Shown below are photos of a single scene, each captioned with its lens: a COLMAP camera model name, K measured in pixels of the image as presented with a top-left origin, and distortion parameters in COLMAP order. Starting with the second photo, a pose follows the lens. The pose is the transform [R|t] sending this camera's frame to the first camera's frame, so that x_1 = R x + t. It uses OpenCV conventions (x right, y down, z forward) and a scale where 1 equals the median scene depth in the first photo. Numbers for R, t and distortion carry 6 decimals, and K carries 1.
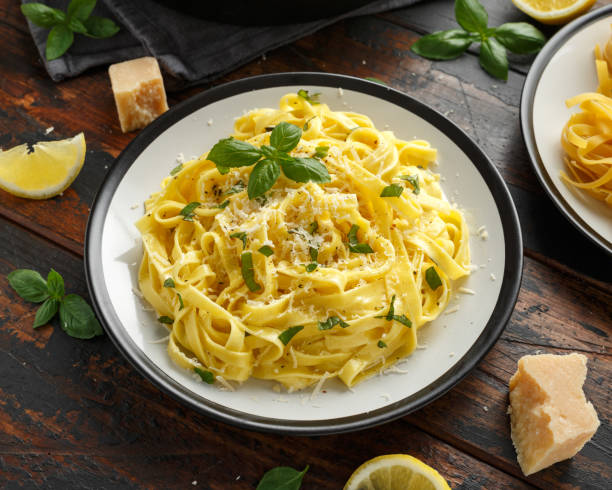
lens RADIAL K [[1159.1, 0, 270.1], [0, 1159.1, 246.8], [0, 0, 1]] dist [-0.048198, 0.000000]
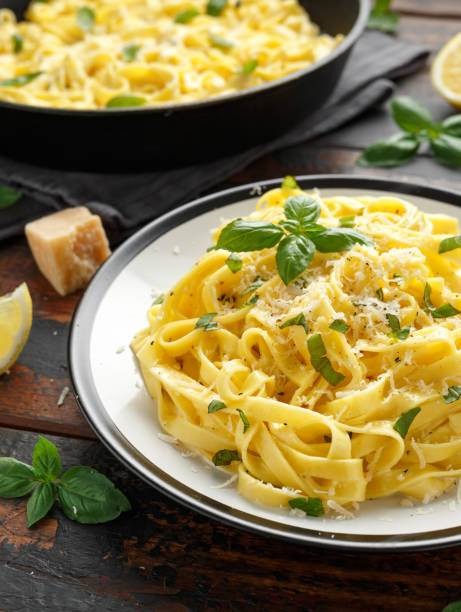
lens RADIAL K [[1104.2, 0, 202.3], [0, 1104.2, 336.3], [0, 0, 1]] dist [-0.081105, 0.000000]
pose [[0.958788, -0.191675, 0.209728, -0.231163], [0.243504, 0.934688, -0.258966, 0.166904], [-0.146393, 0.299363, 0.942842, 0.341793]]
